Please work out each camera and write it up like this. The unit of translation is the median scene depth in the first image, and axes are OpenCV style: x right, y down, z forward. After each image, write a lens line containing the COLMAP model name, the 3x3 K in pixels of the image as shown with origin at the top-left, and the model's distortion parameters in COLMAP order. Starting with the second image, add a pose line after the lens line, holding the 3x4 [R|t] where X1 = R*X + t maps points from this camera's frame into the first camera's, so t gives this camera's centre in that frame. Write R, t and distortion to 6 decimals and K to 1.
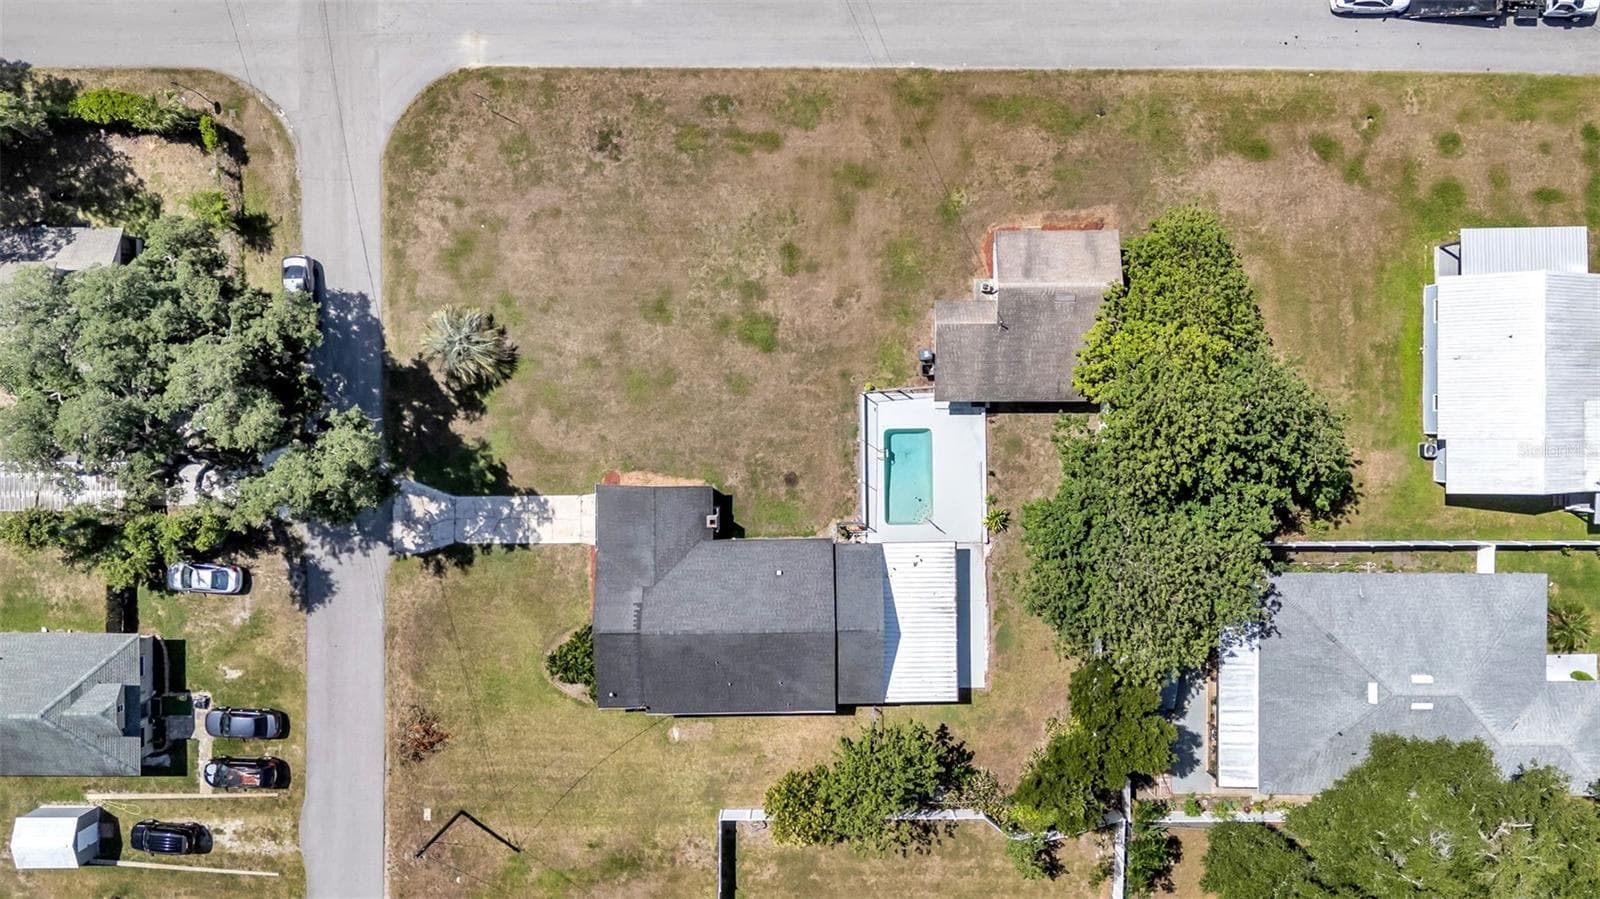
lens RADIAL K [[1179.4, 0, 800.0], [0, 1179.4, 449.5], [0, 0, 1]] dist [0.077313, -0.090127]
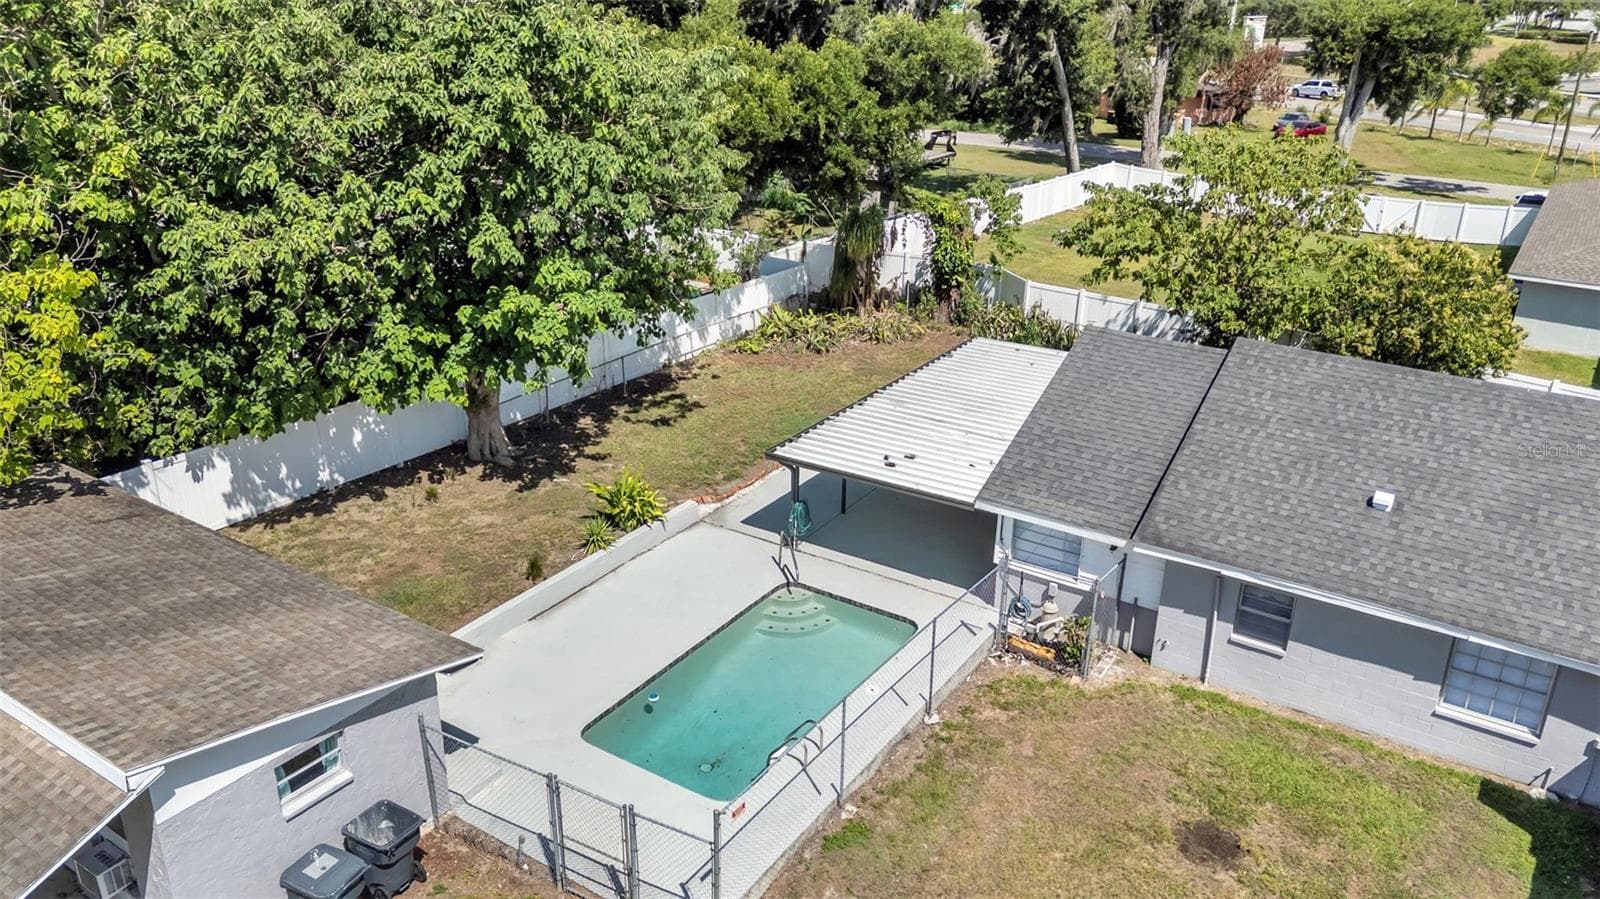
lens RADIAL K [[1179.4, 0, 800.0], [0, 1179.4, 449.5], [0, 0, 1]] dist [0.077313, -0.090127]
pose [[-0.831718, -0.232780, 0.504042, -0.039182], [0.554920, -0.319810, 0.767975, -0.160466], [-0.017572, 0.918441, 0.395166, 0.843931]]
